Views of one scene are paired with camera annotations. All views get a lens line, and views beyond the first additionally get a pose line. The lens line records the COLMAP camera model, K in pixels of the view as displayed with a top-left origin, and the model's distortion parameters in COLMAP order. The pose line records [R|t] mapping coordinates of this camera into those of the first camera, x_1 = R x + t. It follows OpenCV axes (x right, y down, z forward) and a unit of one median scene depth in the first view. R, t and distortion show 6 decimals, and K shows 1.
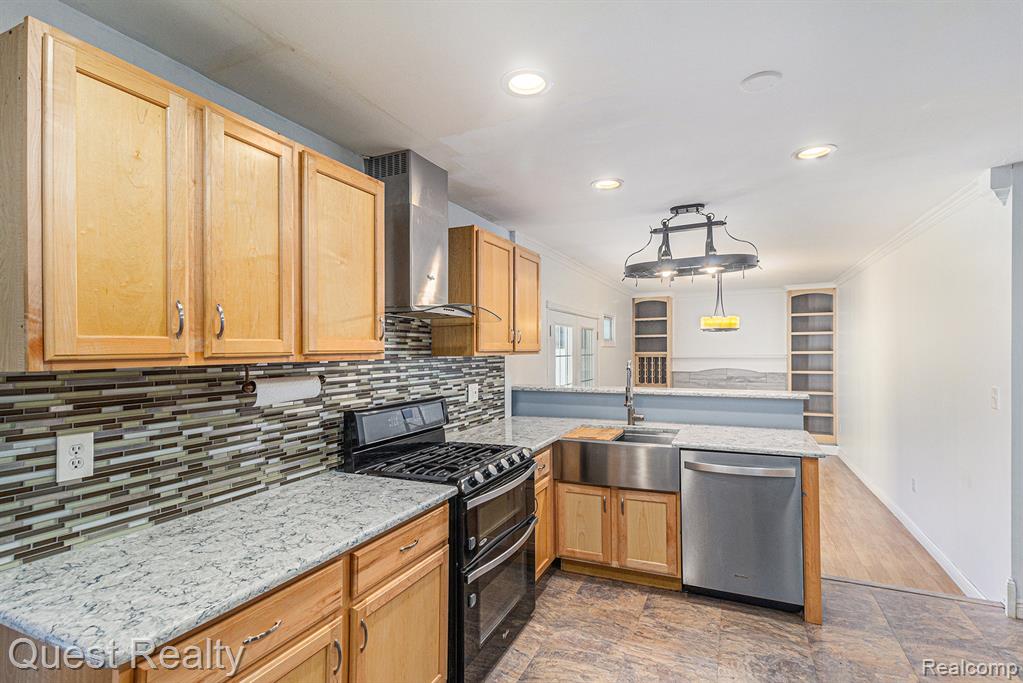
lens RADIAL K [[483.0, 0, 525.0], [0, 483.0, 349.9], [0, 0, 1]] dist [0.001462, 0.000785]
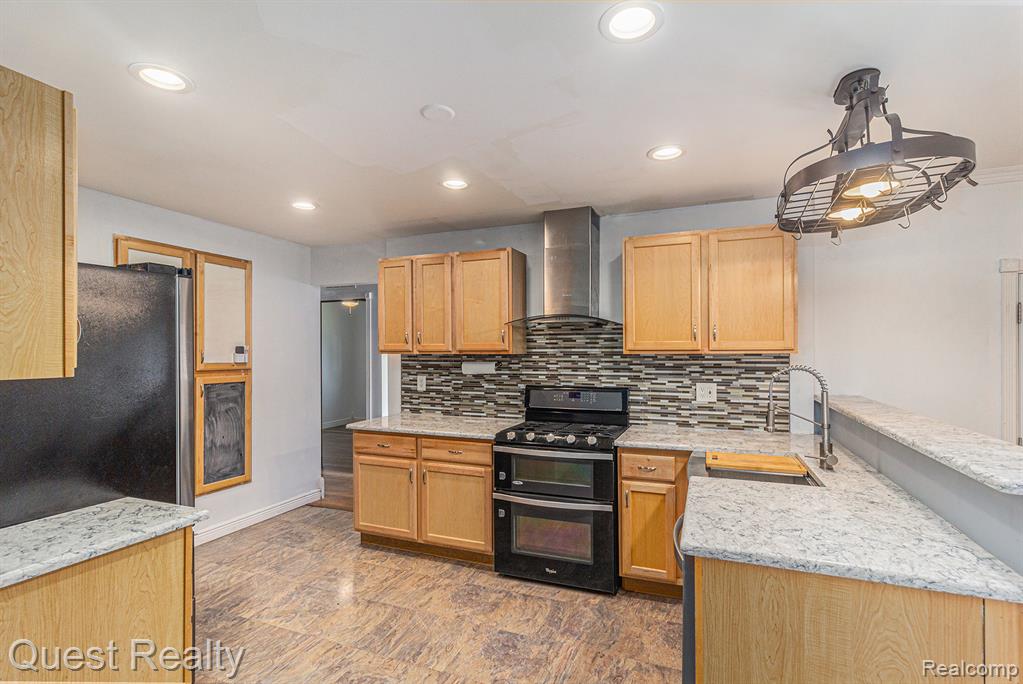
lens RADIAL K [[486.9, 0, 521.6], [0, 486.9, 344.1], [0, 0, 1]] dist [-0.001162, 0.000065]
pose [[0.052197, 0.000461, -0.998637, 0.996767], [0.002250, 0.999997, 0.000579, -0.010913], [0.998634, -0.002278, 0.052196, 0.686847]]
